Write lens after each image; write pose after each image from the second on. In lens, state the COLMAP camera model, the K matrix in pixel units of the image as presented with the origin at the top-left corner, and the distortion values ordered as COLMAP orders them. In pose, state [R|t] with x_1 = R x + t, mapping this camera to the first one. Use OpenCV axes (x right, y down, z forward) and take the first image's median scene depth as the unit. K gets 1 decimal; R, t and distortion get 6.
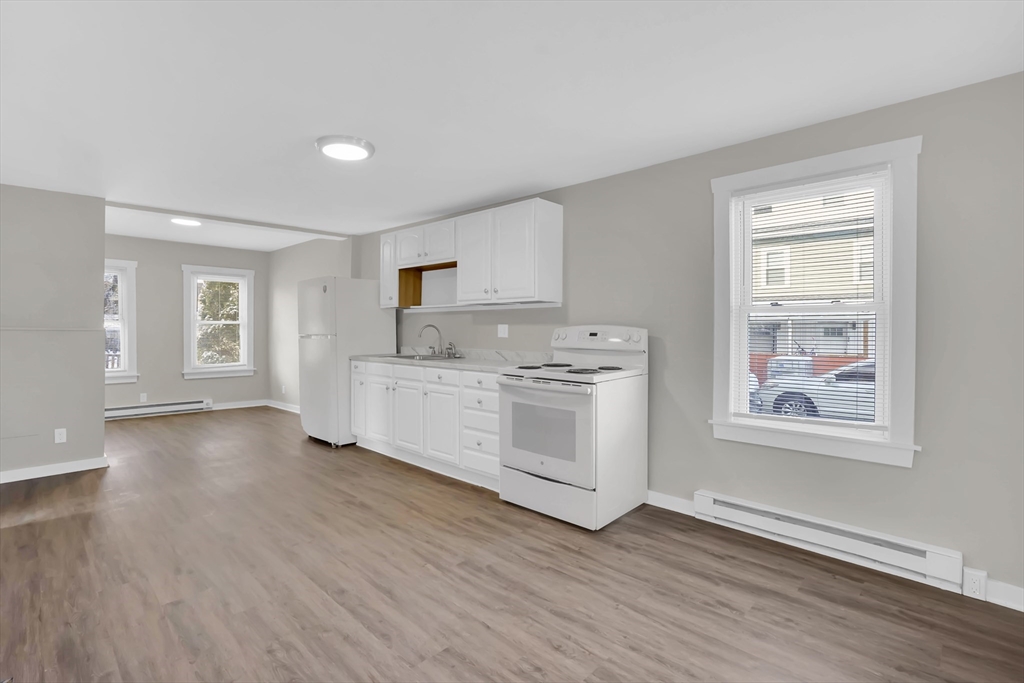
lens RADIAL K [[485.7, 0, 515.1], [0, 485.7, 337.1], [0, 0, 1]] dist [-0.049367, 0.017690]
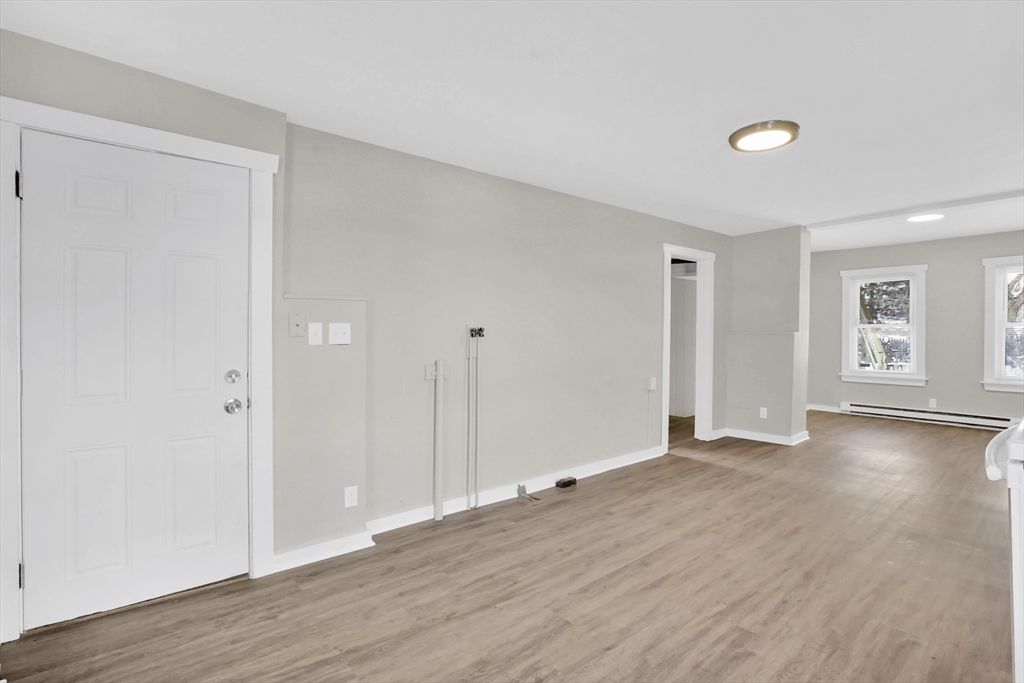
lens RADIAL K [[485.7, 0, 515.1], [0, 485.7, 337.1], [0, 0, 1]] dist [-0.049367, 0.017690]
pose [[-0.107345, 0.002353, -0.994219, 0.550588], [-0.014596, 0.999886, 0.003942, 0.006161], [0.994115, 0.014935, -0.107299, 0.579937]]
